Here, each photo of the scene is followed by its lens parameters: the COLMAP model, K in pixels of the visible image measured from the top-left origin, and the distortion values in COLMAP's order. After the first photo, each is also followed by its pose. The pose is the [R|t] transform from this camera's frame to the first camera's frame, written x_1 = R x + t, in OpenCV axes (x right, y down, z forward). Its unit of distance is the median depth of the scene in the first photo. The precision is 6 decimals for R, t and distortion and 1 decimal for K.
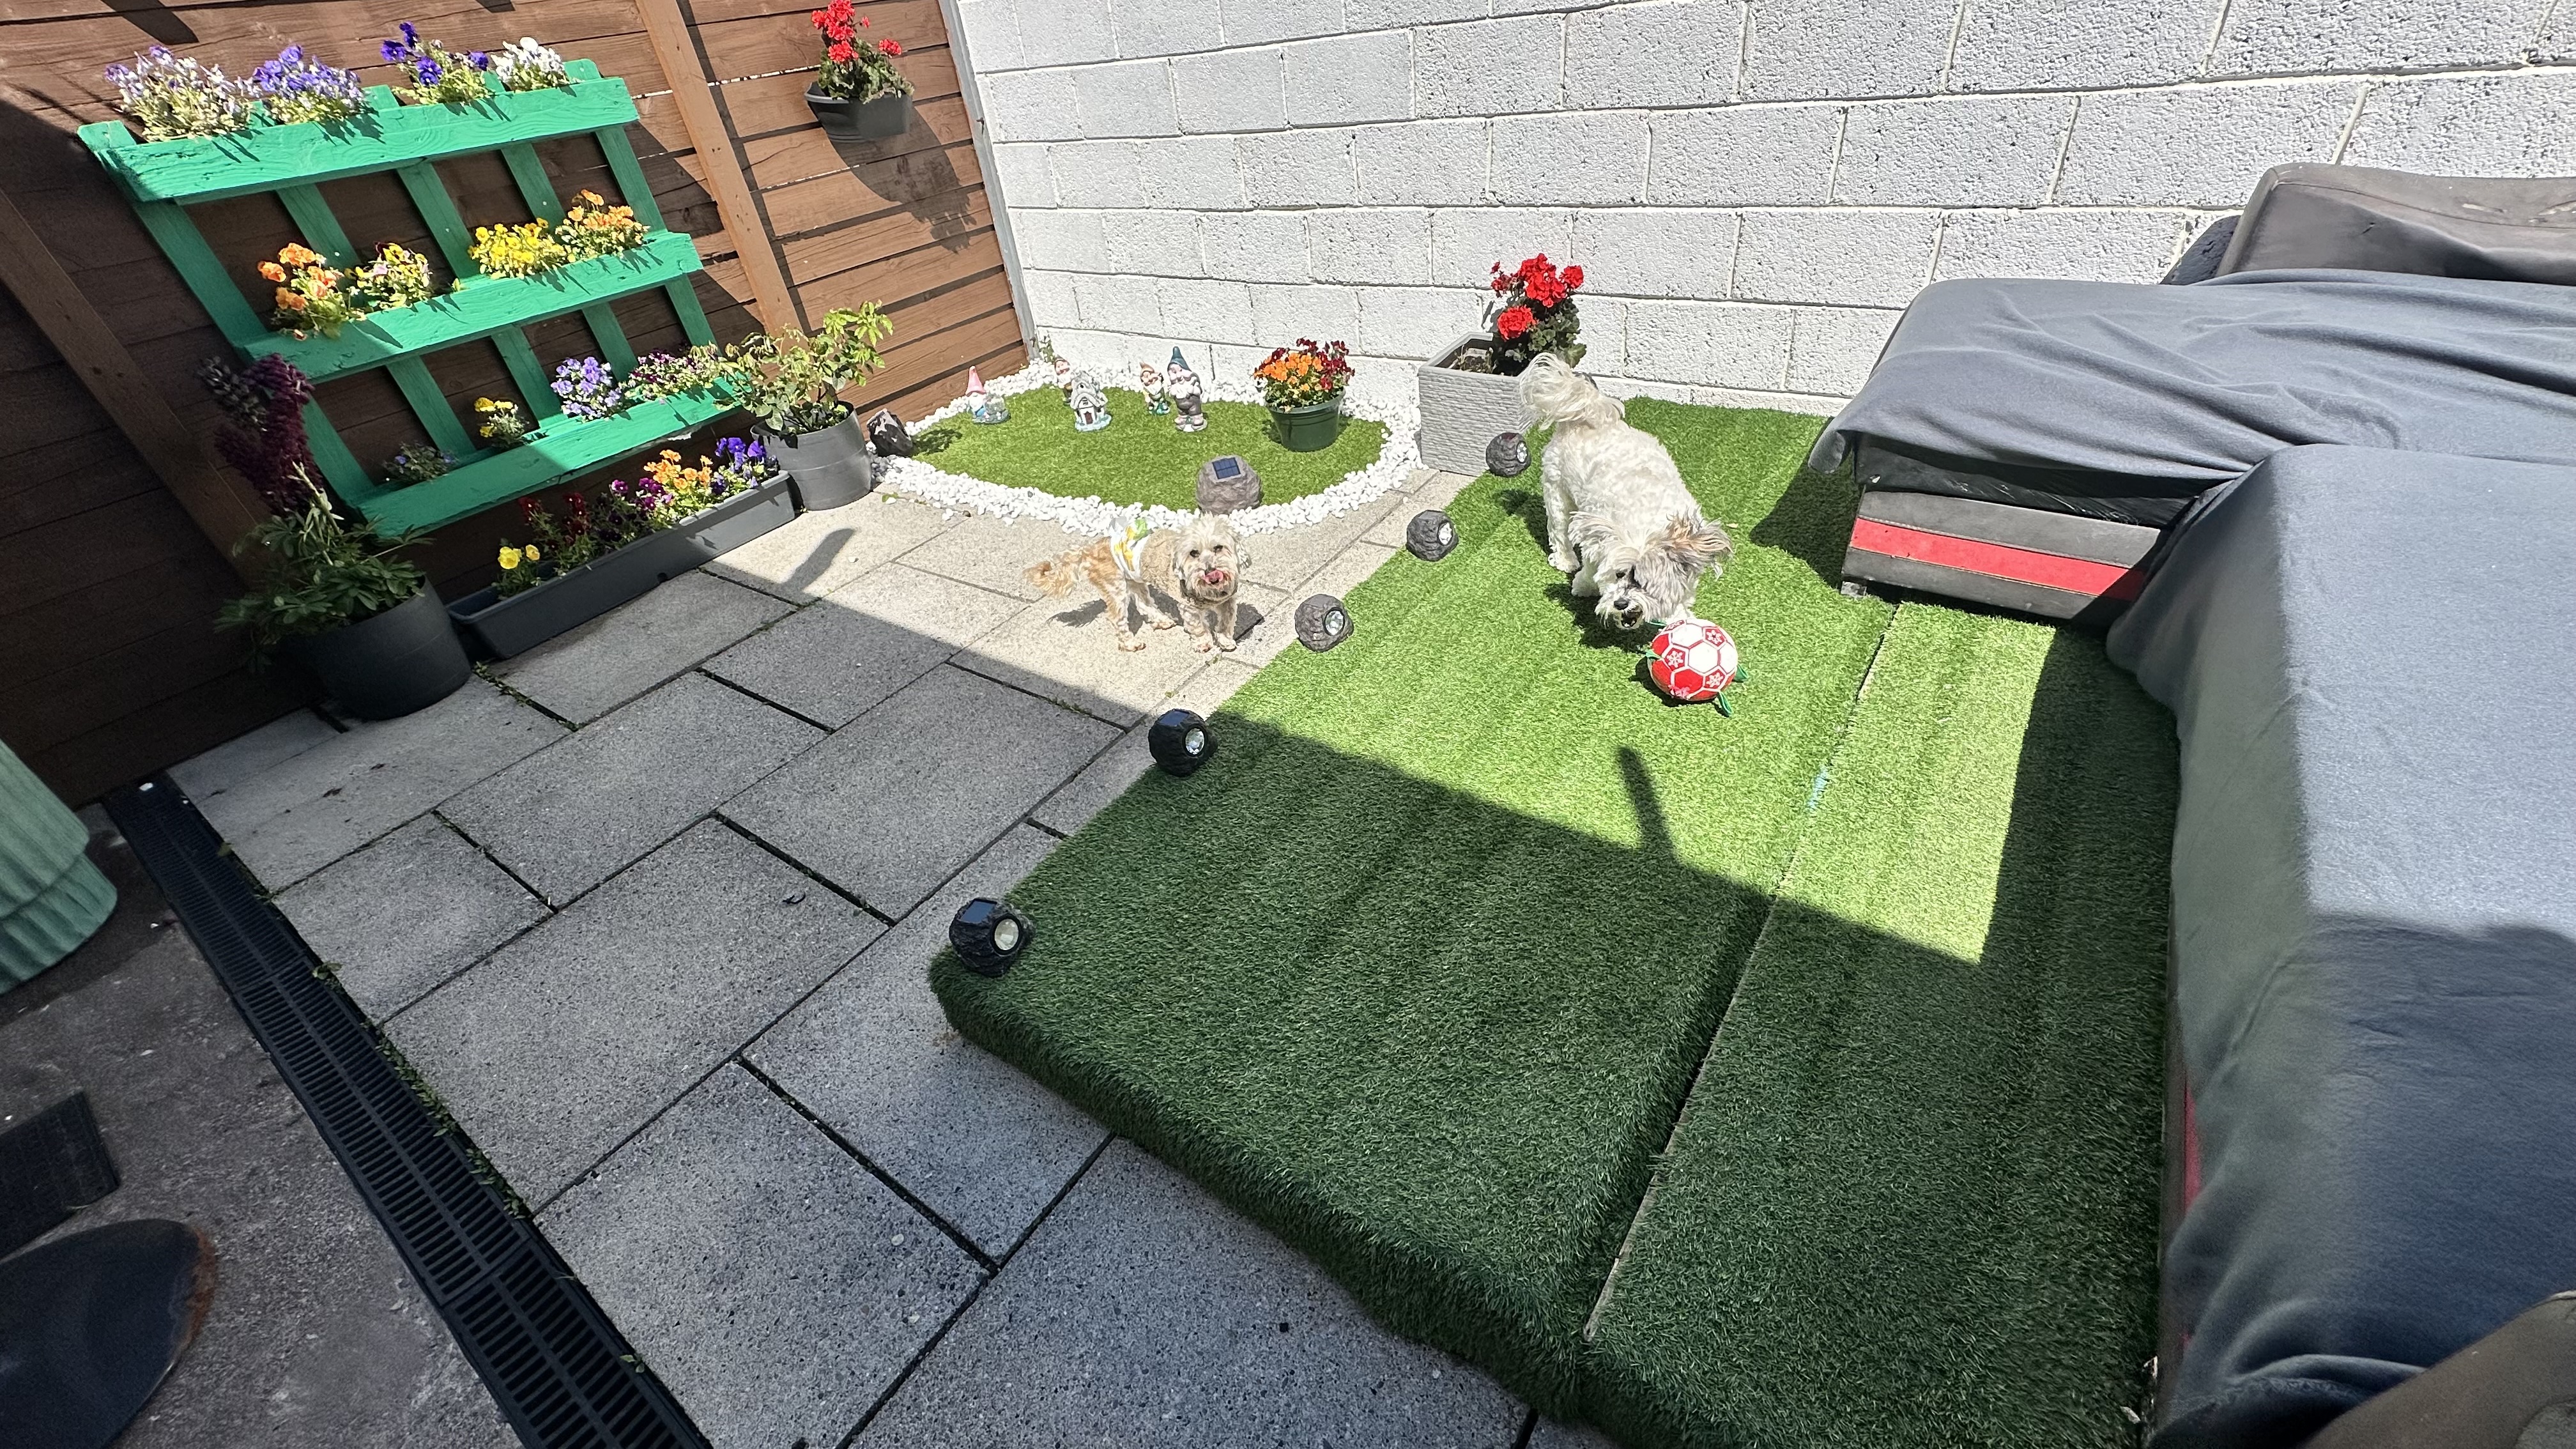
lens RADIAL K [[1016.7, 0, 1283.4], [0, 1016.7, 720.1], [0, 0, 1]] dist [-0.001960, 0.000087]
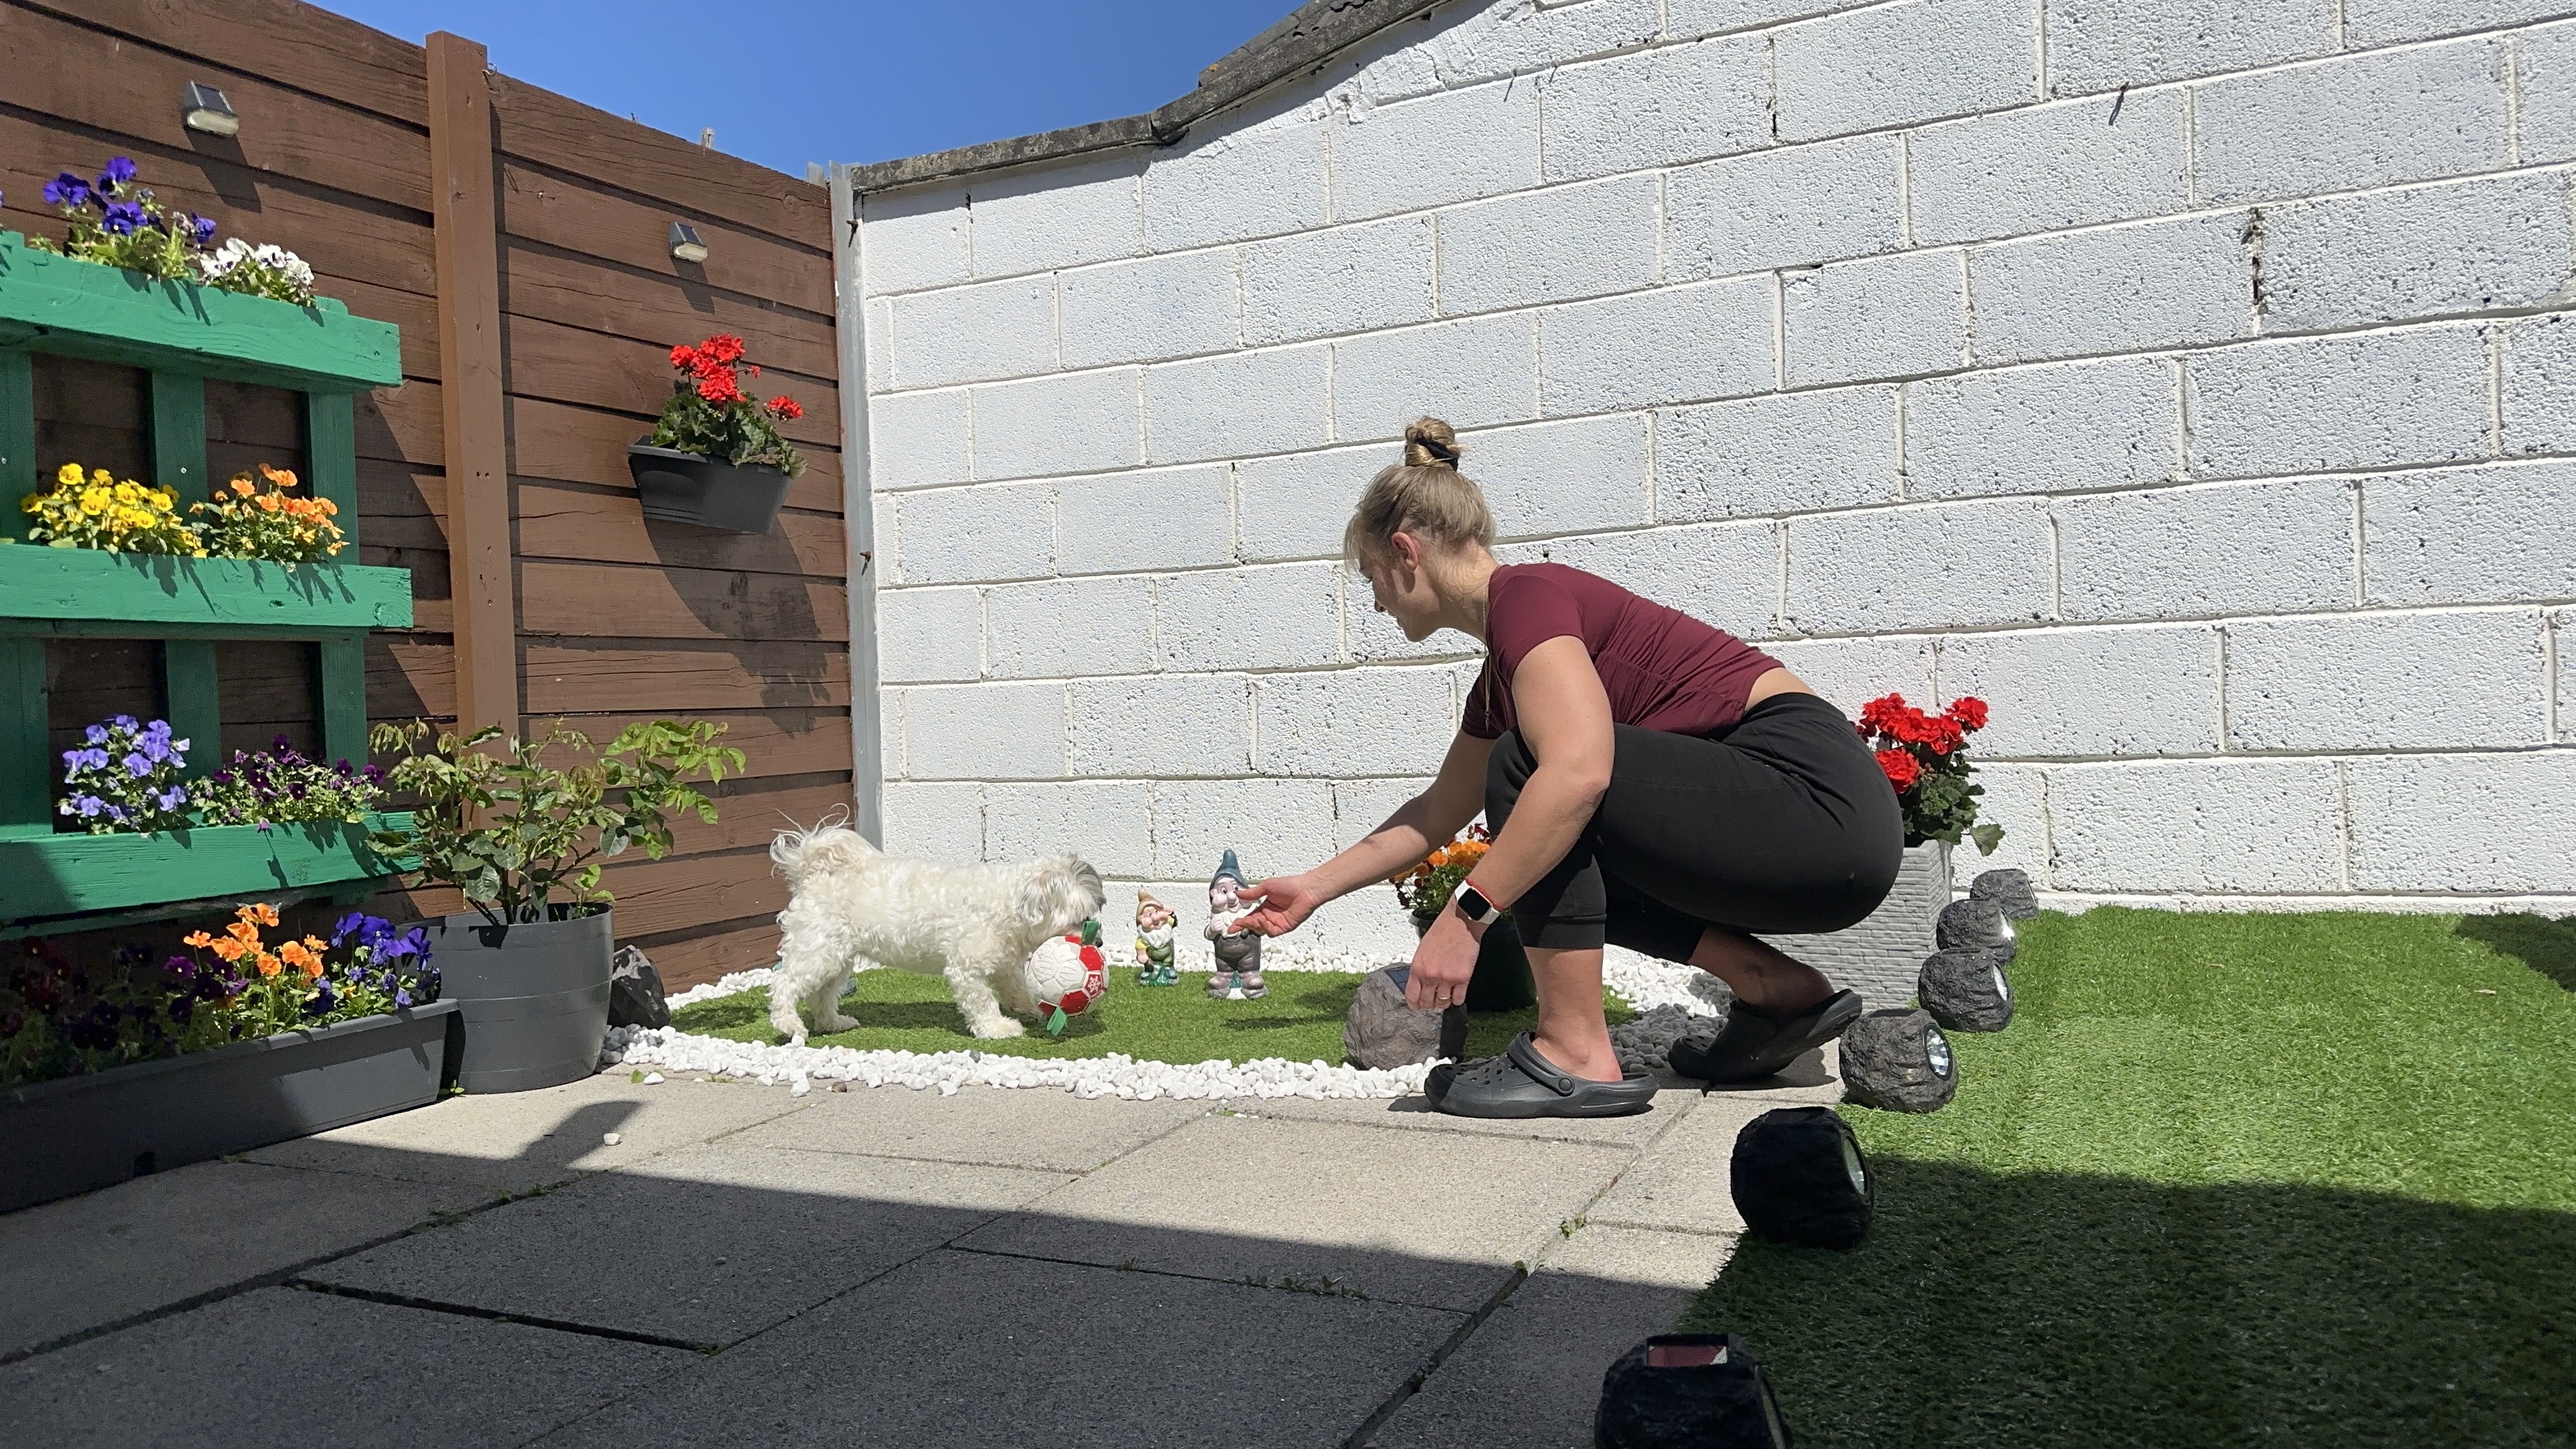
lens RADIAL K [[1804.2, 0, 1286.0], [0, 1804.2, 742.8], [0, 0, 1]] dist [0.039351, -0.045778]
pose [[0.983648, 0.077551, 0.162549, -0.316542], [0.031822, 0.813506, -0.580685, 0.215206], [-0.177267, 0.576362, 0.797736, 0.214988]]
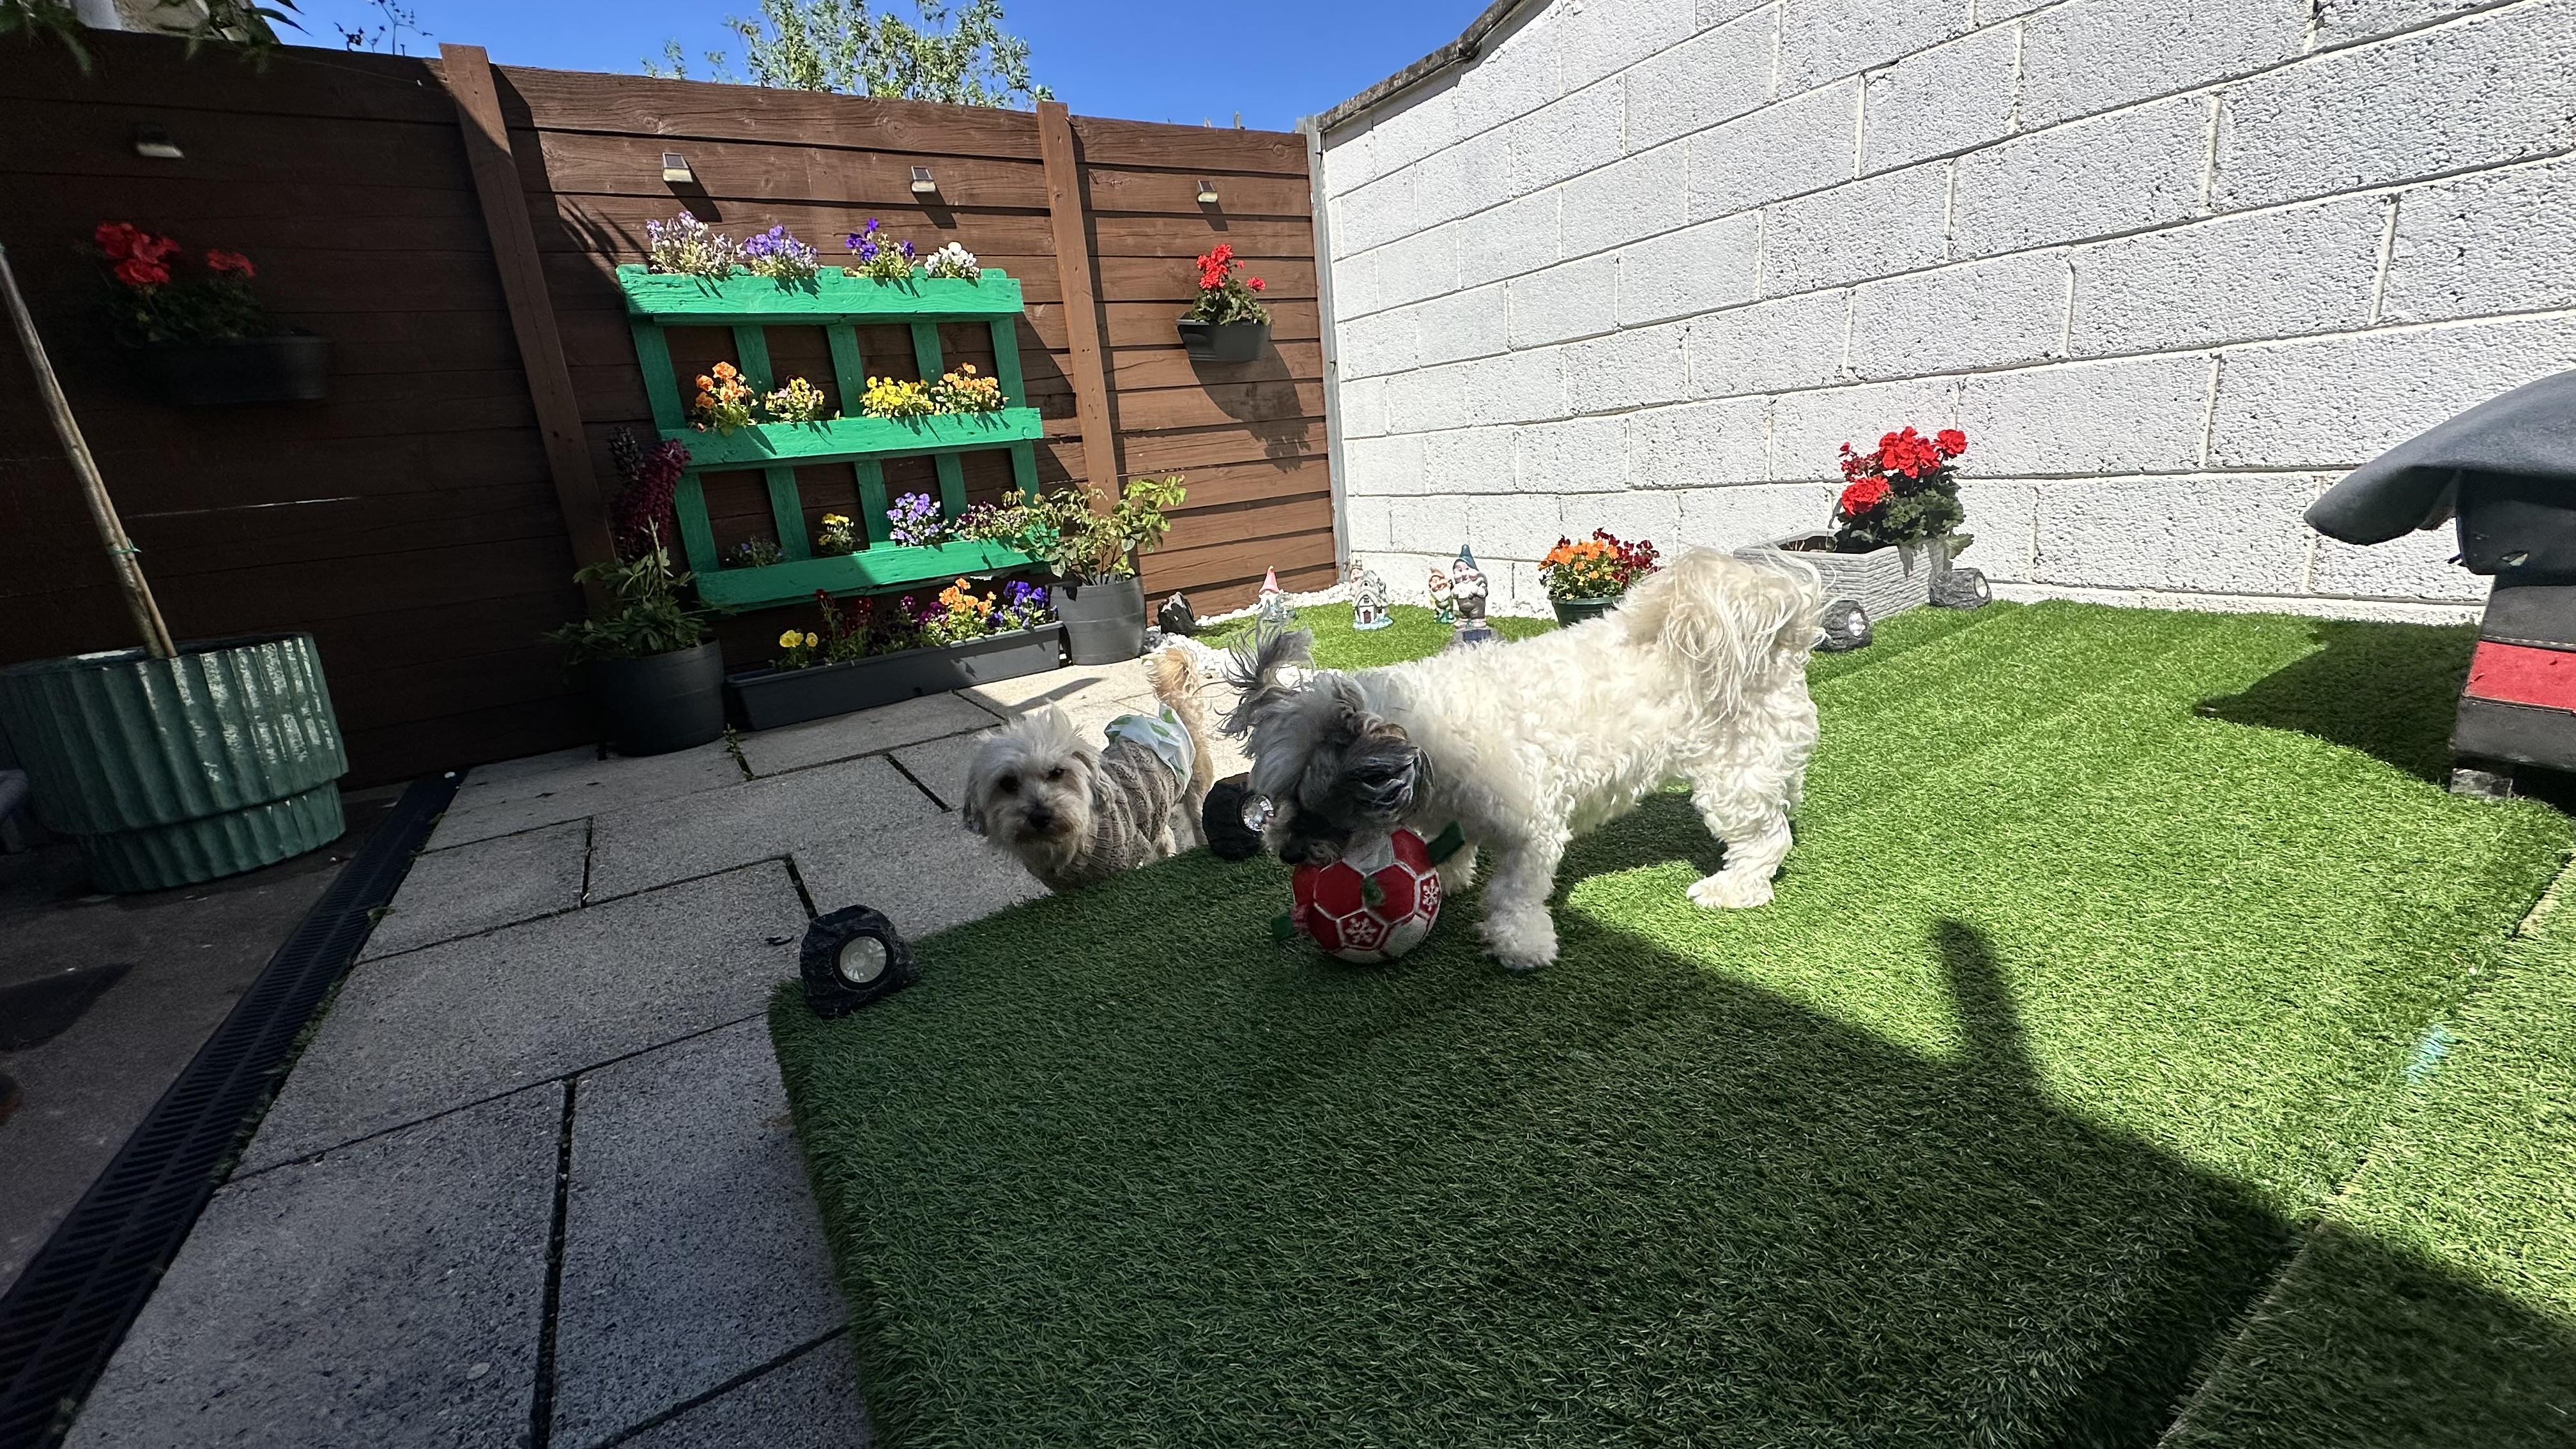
lens RADIAL K [[1016.7, 0, 1285.0], [0, 1016.7, 721.3], [0, 0, 1]] dist [-0.001960, 0.000087]
pose [[0.926862, 0.124901, -0.354015, 0.117460], [-0.232663, 0.931197, -0.280607, 0.105316], [0.294610, 0.342450, 0.892151, 0.237520]]
